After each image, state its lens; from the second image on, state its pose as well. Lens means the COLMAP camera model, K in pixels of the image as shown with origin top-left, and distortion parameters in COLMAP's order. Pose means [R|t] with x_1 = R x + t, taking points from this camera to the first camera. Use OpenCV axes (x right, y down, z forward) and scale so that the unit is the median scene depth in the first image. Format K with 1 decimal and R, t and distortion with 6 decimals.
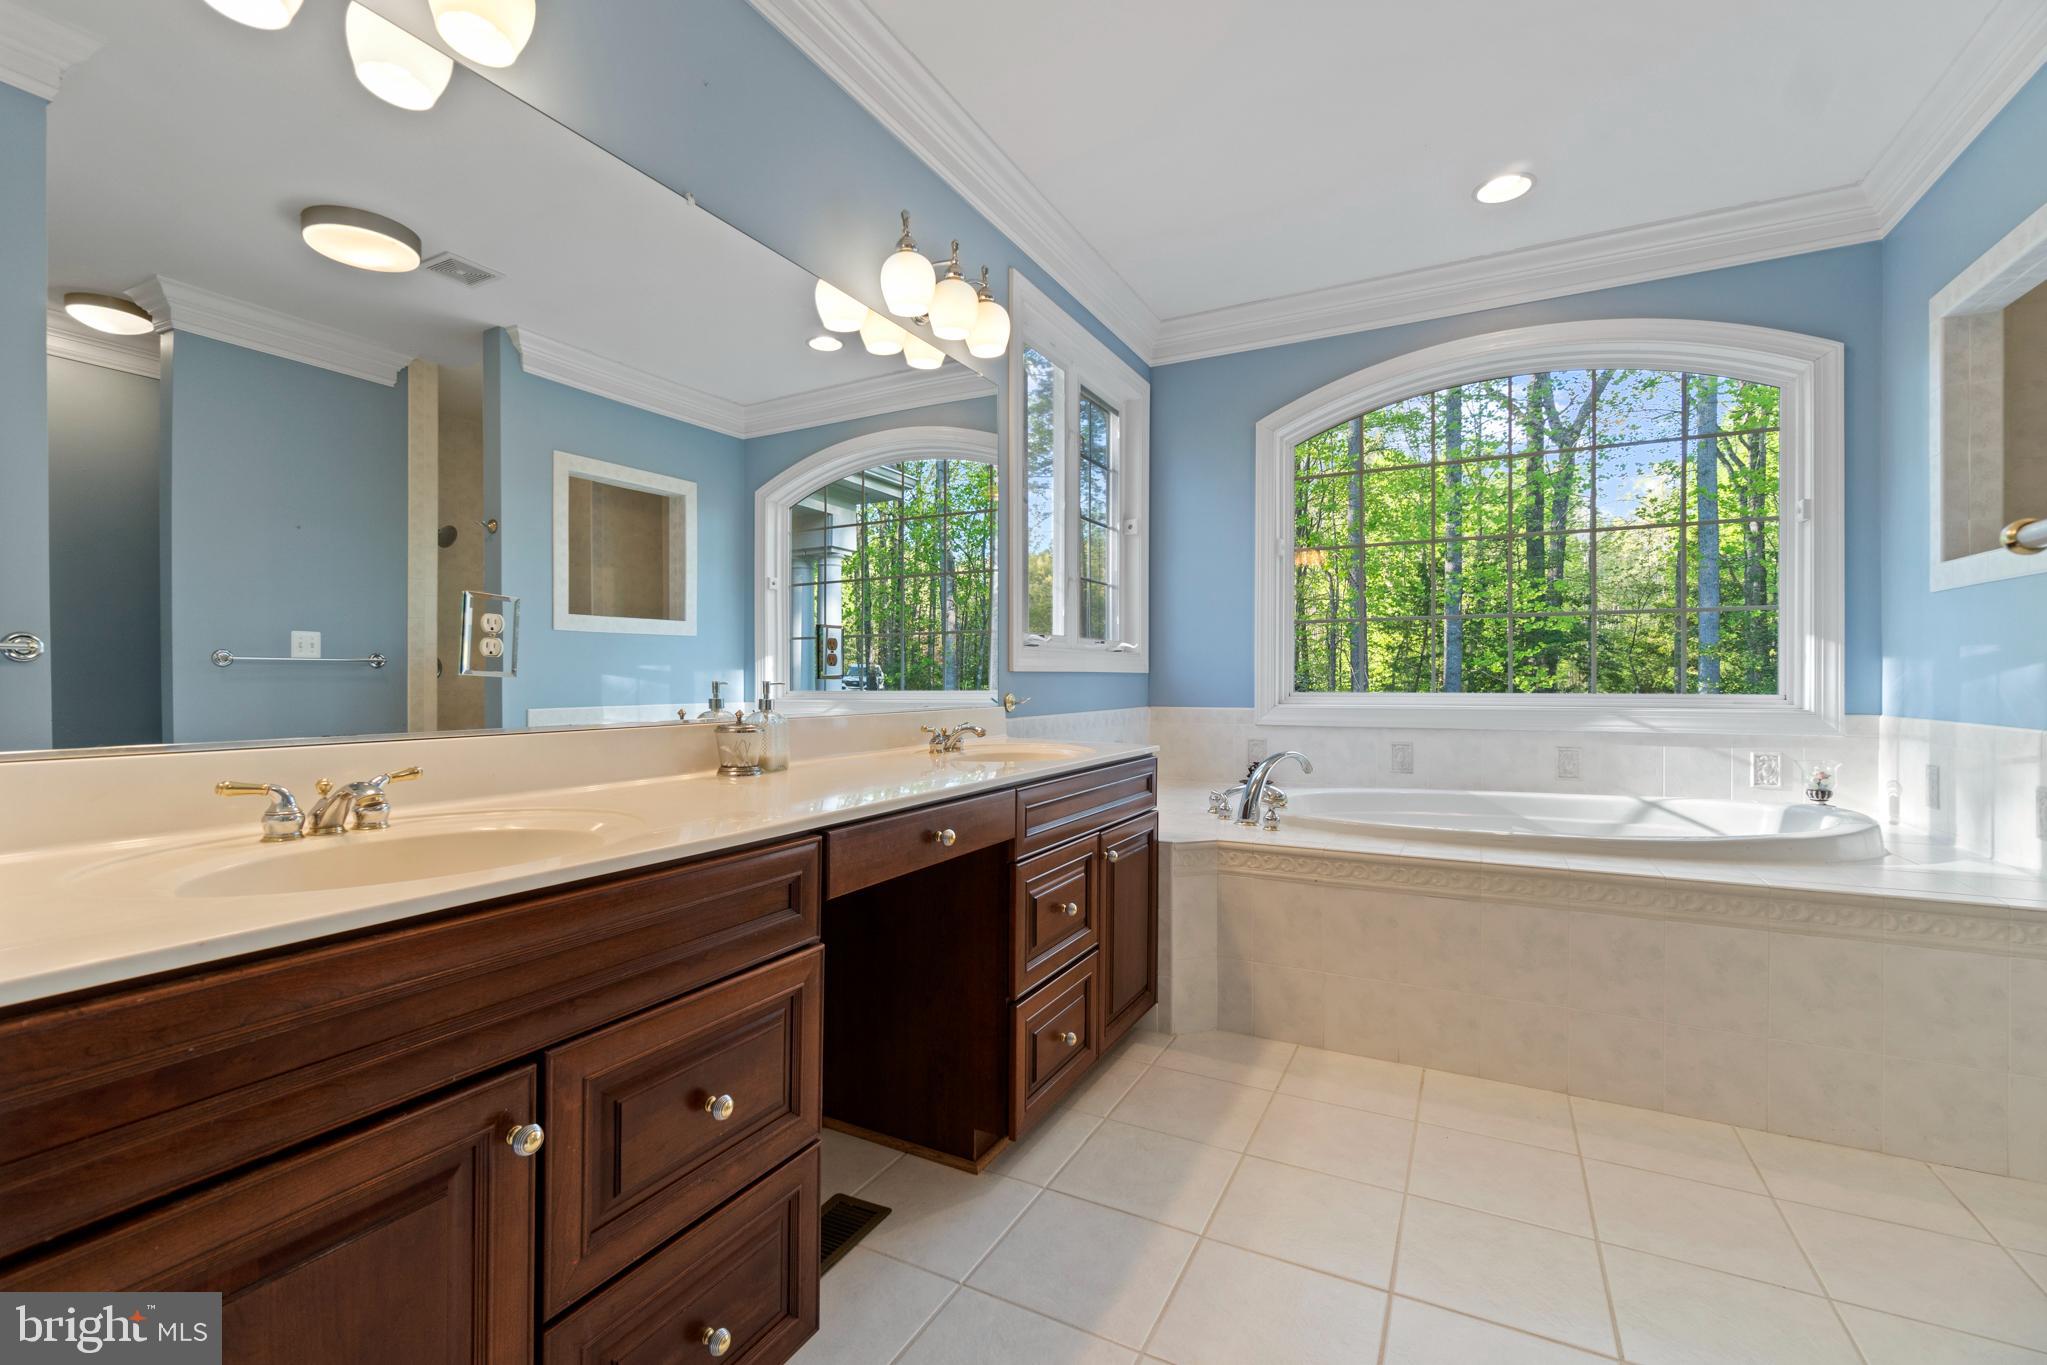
lens RADIAL K [[888.5, 0, 1027.2], [0, 888.5, 686.3], [0, 0, 1]] dist [-0.000047, 0.000066]
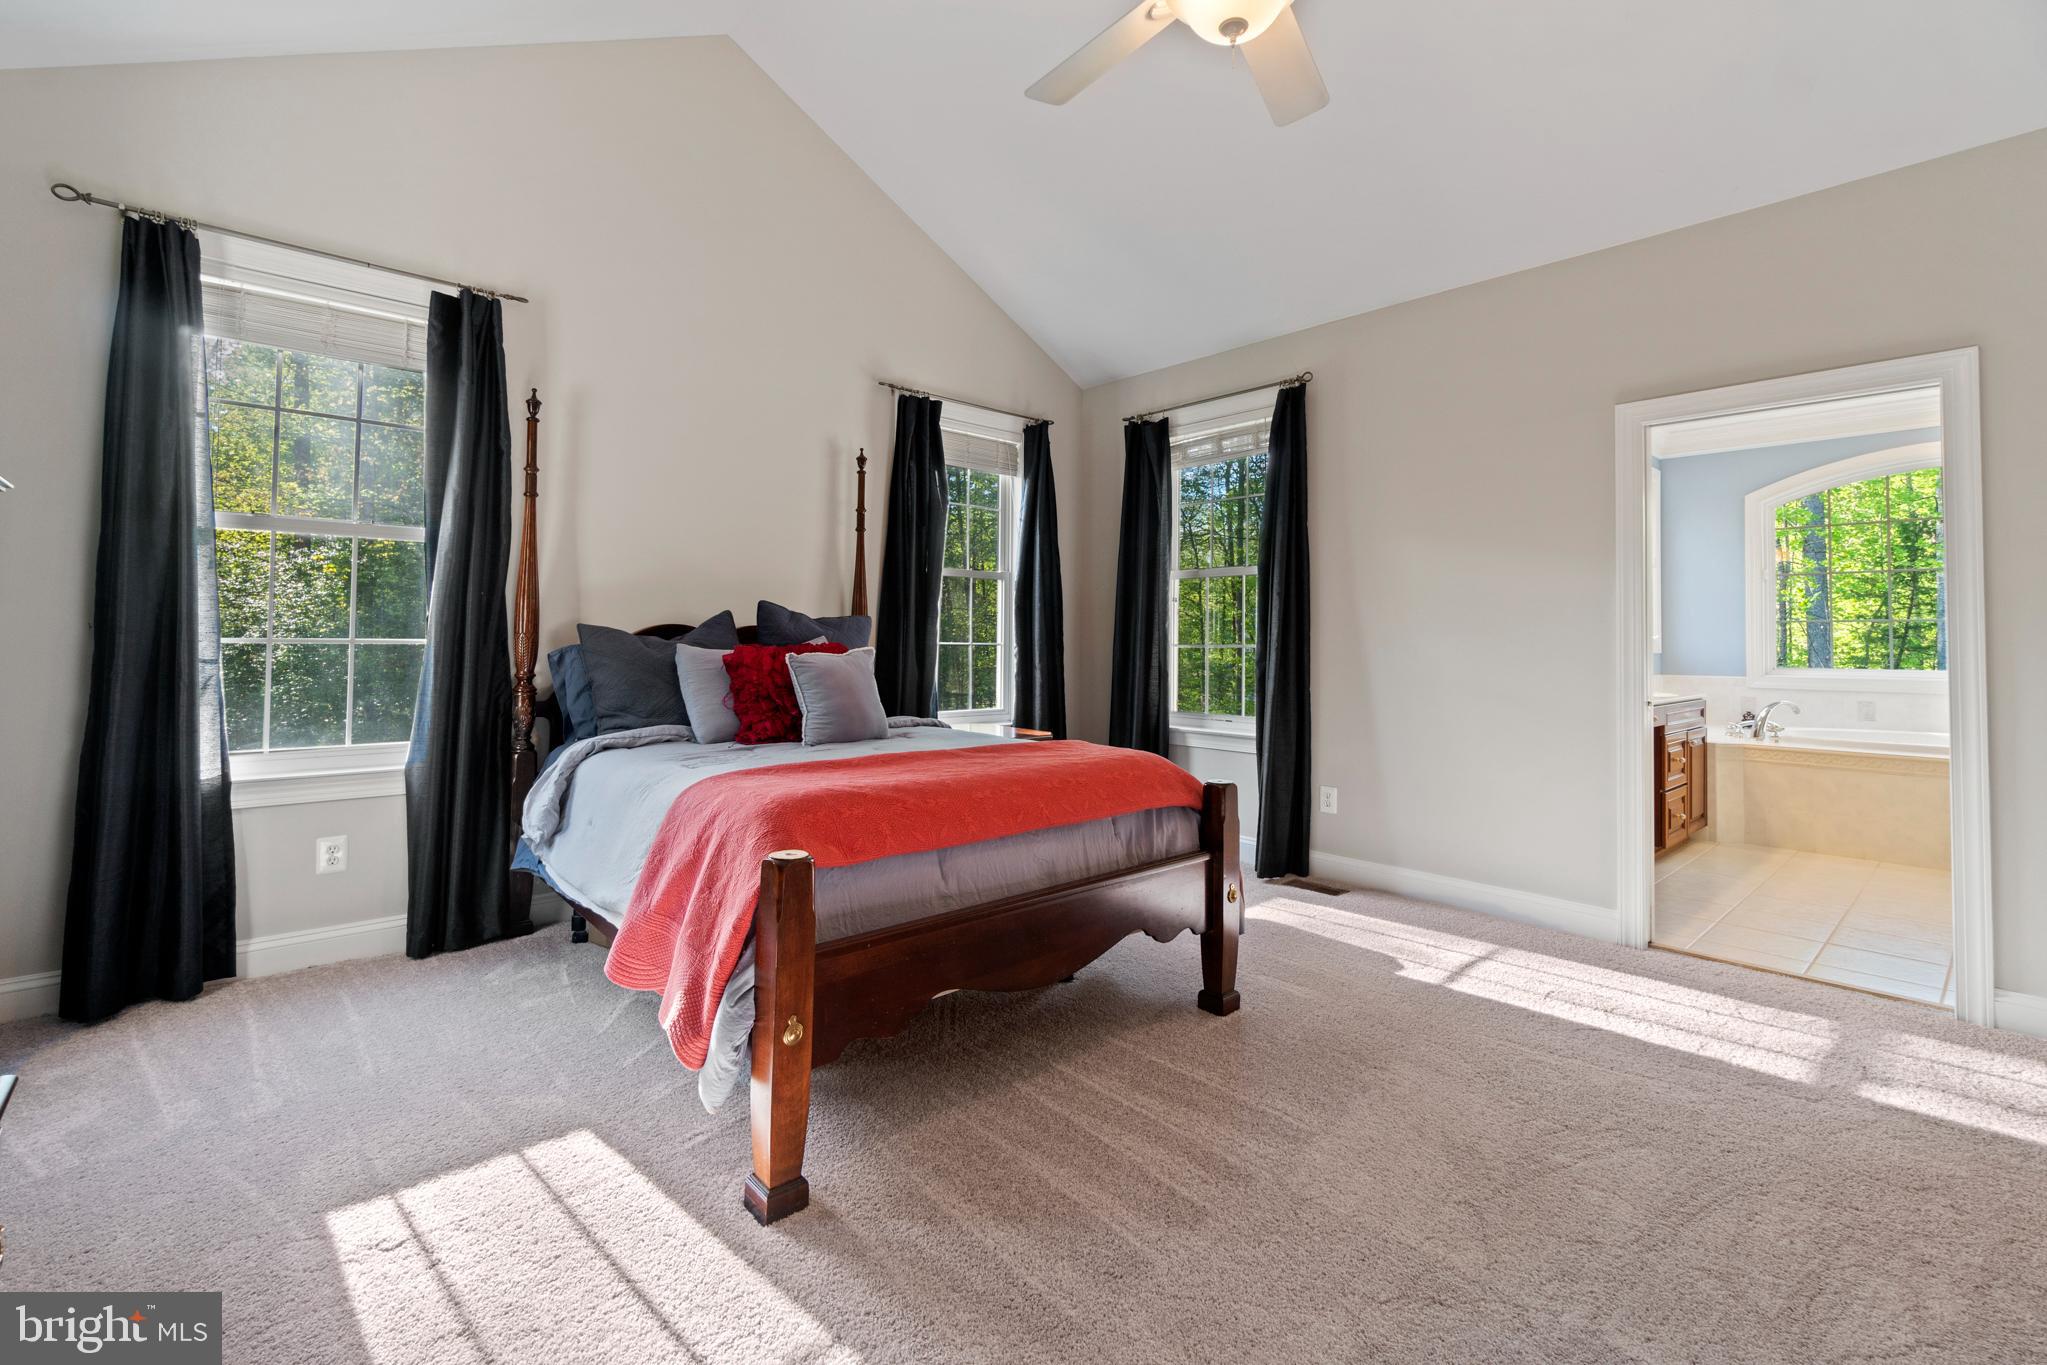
lens RADIAL K [[919.2, 0, 989.3], [0, 919.2, 612.9], [0, 0, 1]] dist [-0.000405, 0.000085]
pose [[0.931084, -0.003250, -0.364792, -0.520054], [-0.011028, 0.999253, -0.037049, -0.017559], [0.364639, 0.038518, 0.930352, -1.311820]]
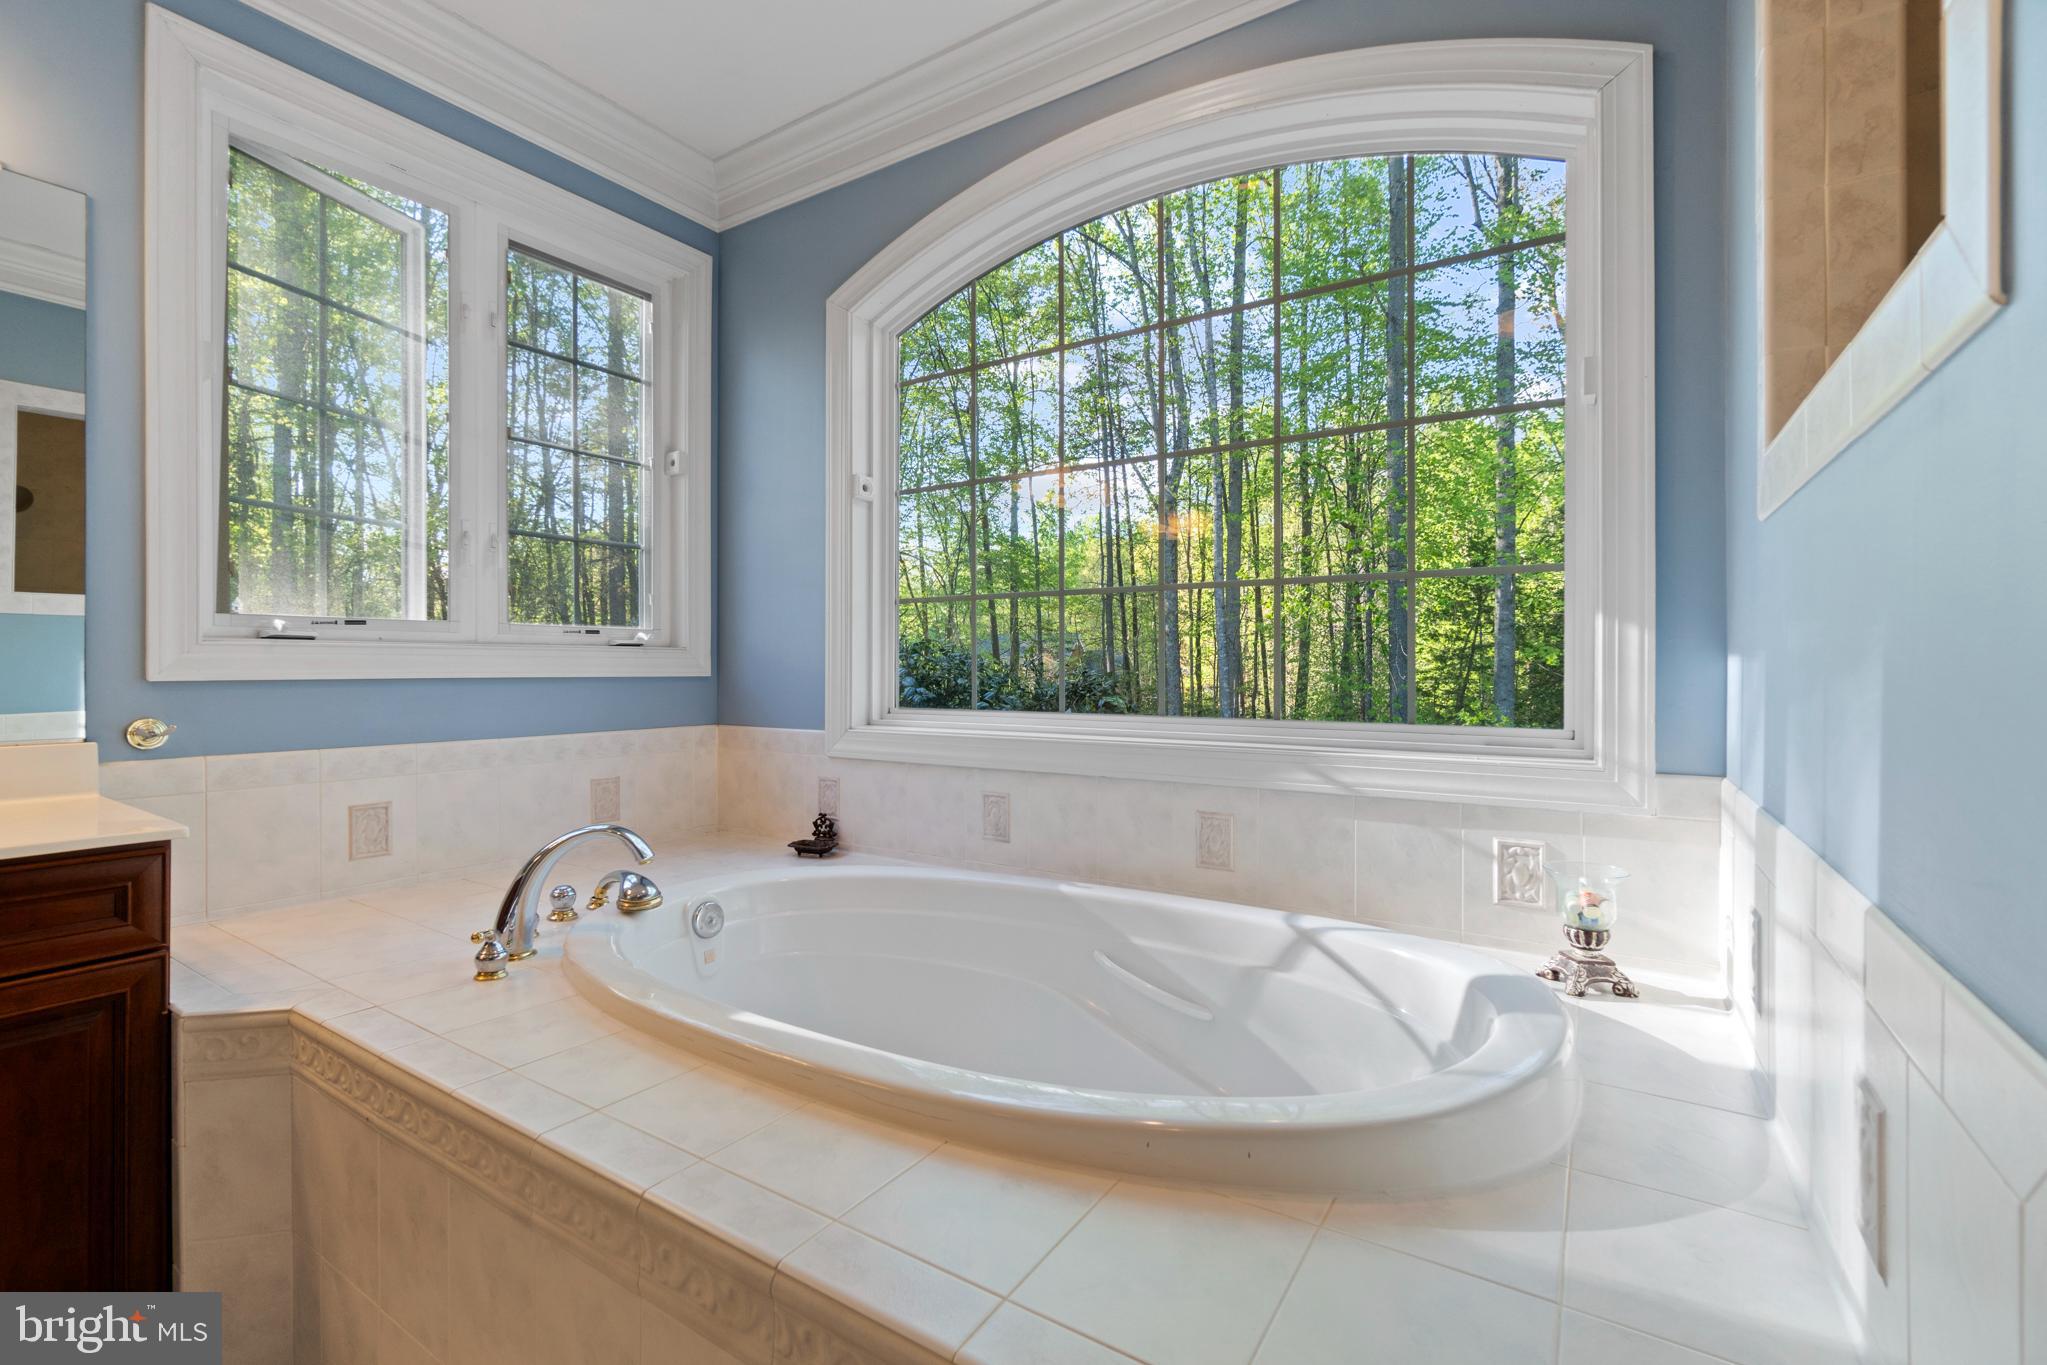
lens RADIAL K [[897.9, 0, 1025.5], [0, 897.9, 672.9], [0, 0, 1]] dist [-0.004939, -0.000001]
pose [[0.994887, 0.003865, -0.100917, 0.624148], [-0.004078, 0.999990, -0.001903, -0.024082], [0.100908, 0.002305, 0.994893, 0.462486]]
